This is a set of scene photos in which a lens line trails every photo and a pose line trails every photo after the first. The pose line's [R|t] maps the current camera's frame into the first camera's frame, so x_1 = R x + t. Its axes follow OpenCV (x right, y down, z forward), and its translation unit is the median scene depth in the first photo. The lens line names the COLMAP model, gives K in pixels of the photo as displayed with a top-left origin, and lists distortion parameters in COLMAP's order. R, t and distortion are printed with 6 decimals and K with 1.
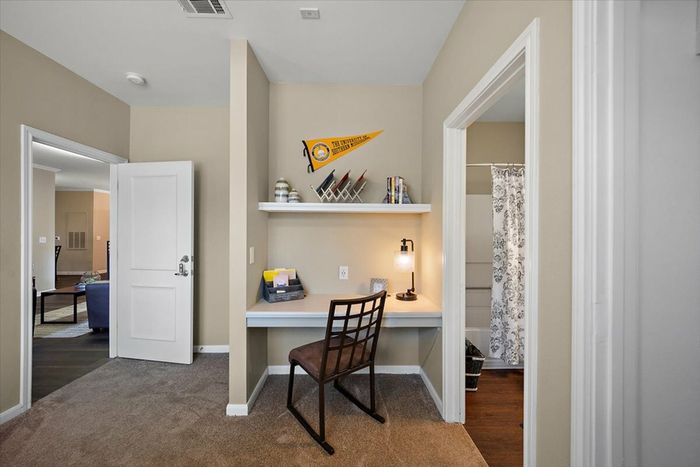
lens RADIAL K [[285.9, 0, 348.0], [0, 285.9, 233.4], [0, 0, 1]] dist [-0.014572, -0.000122]
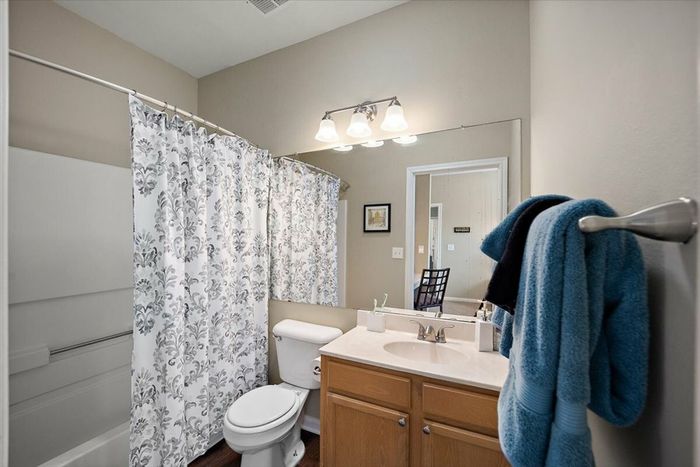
lens RADIAL K [[299.2, 0, 352.8], [0, 299.2, 238.7], [0, 0, 1]] dist [-0.005491, -0.000509]
pose [[0.459640, -0.006329, 0.888083, 0.232883], [-0.001352, 0.999968, 0.007826, -0.001104], [-0.888104, -0.004798, 0.459617, 0.440308]]
